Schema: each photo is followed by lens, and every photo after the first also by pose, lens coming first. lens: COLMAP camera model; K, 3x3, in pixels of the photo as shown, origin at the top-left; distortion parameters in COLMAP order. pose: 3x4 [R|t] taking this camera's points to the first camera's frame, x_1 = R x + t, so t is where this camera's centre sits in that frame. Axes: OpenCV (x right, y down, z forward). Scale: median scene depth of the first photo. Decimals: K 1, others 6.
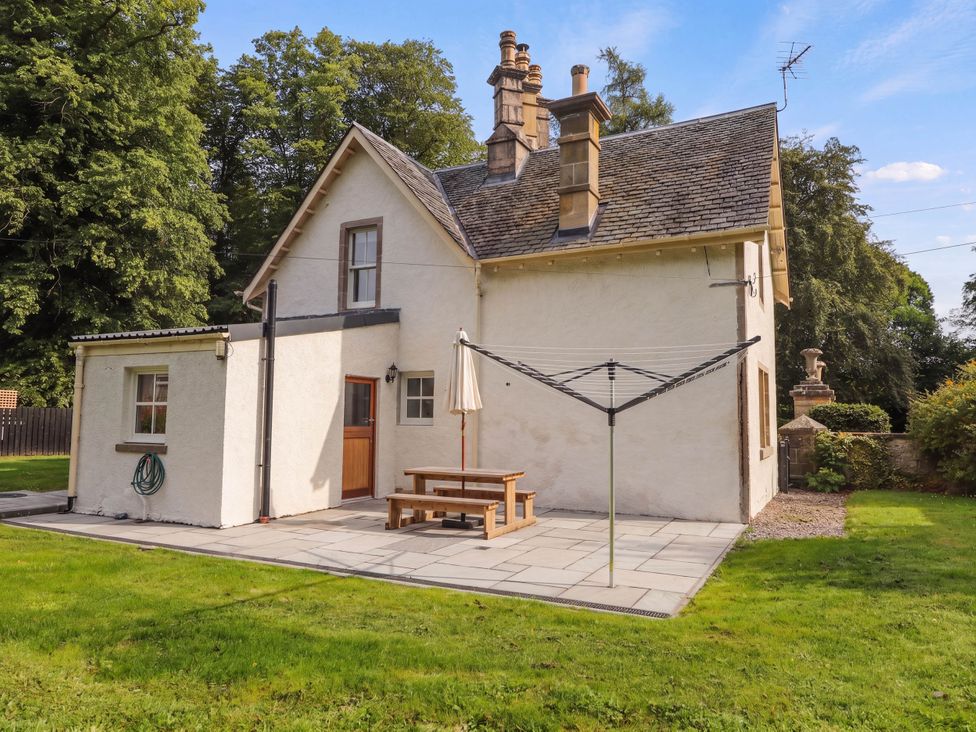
lens RADIAL K [[642.3, 0, 488.0], [0, 642.3, 366.0], [0, 0, 1]] dist [-0.001268, -0.000828]
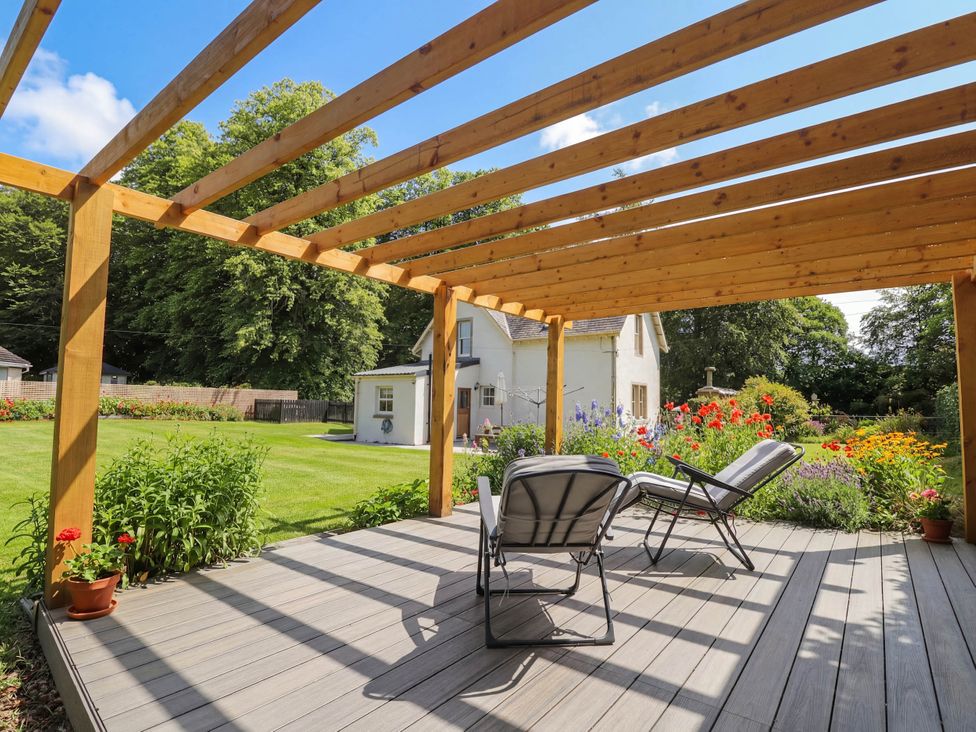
lens RADIAL K [[510.4, 0, 491.0], [0, 510.4, 364.2], [0, 0, 1]] dist [0.001233, -0.013414]
pose [[0.989205, -0.008510, -0.146293, 0.170827], [0.008751, 0.999961, 0.001002, -0.069181], [0.146279, -0.002271, 0.989241, -0.818132]]
